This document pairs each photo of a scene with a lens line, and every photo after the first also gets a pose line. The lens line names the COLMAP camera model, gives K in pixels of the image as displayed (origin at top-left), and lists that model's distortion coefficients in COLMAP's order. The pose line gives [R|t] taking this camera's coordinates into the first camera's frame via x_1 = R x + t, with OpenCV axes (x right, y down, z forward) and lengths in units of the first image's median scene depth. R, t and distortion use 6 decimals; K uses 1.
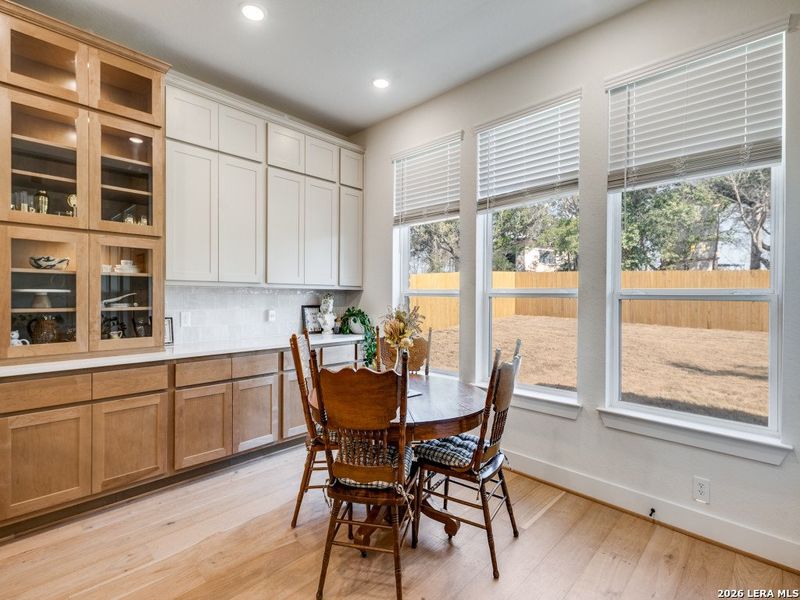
lens RADIAL K [[405.1, 0, 404.6], [0, 405.1, 293.4], [0, 0, 1]] dist [0.020599, -0.000473]
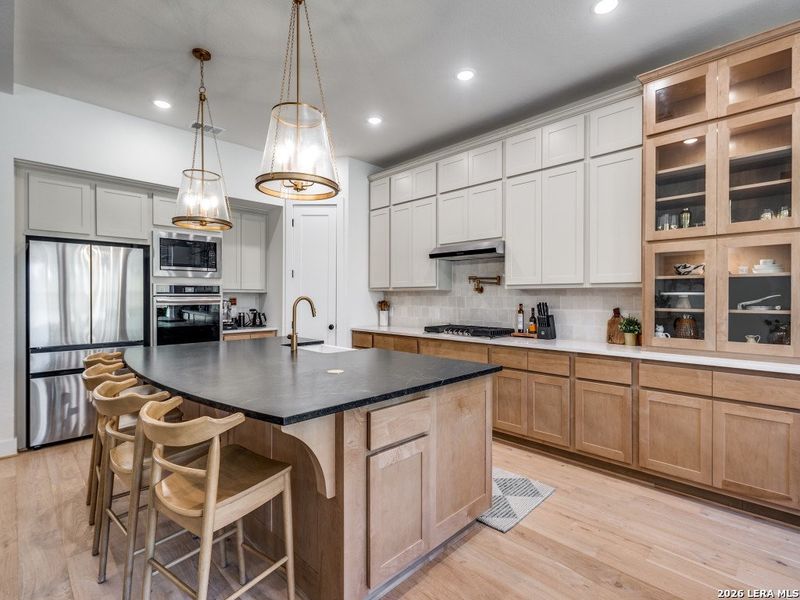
lens RADIAL K [[385.2, 0, 402.1], [0, 385.2, 299.2], [0, 0, 1]] dist [0.001839, 0.000775]
pose [[-0.033655, -0.004384, -0.999424, 0.242370], [-0.000112, 0.999990, -0.004383, 0.013879], [0.999433, -0.000036, -0.033655, 0.227310]]
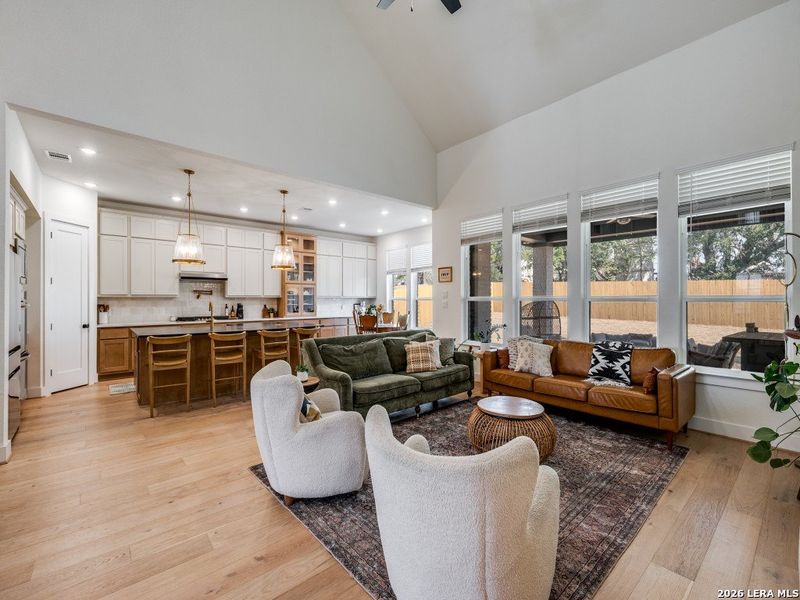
lens RADIAL K [[347.2, 0, 396.0], [0, 347.2, 297.8], [0, 0, 1]] dist [0.000731, -0.000280]
pose [[0.994315, -0.012659, -0.105719, 0.452146], [0.012252, 0.999915, -0.004504, 0.004018], [0.105767, 0.003183, 0.994386, -2.116652]]
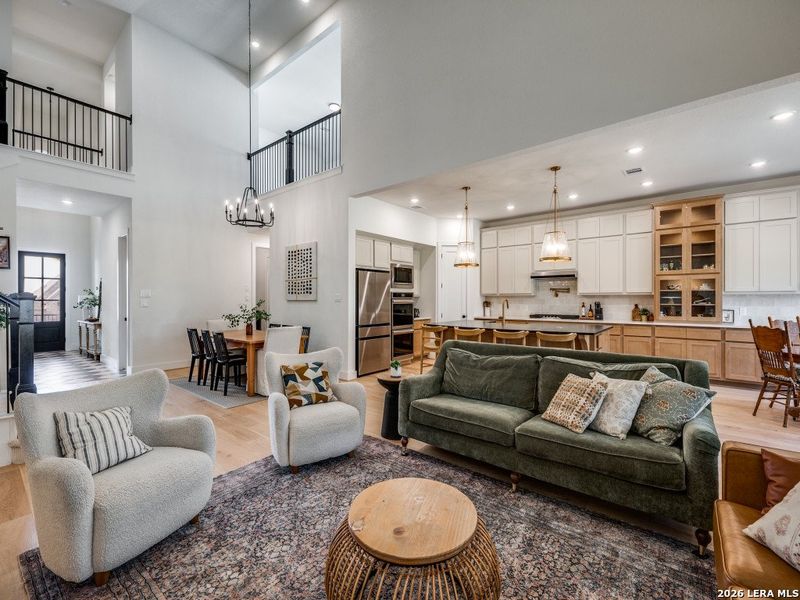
lens RADIAL K [[347.2, 0, 398.2], [0, 347.2, 300.3], [0, 0, 1]] dist [0.000731, -0.000280]
pose [[0.063740, -0.005564, -0.997951, 1.295479], [0.003719, 0.999979, -0.005338, 0.017860], [0.997960, -0.003371, 0.063759, -0.952522]]
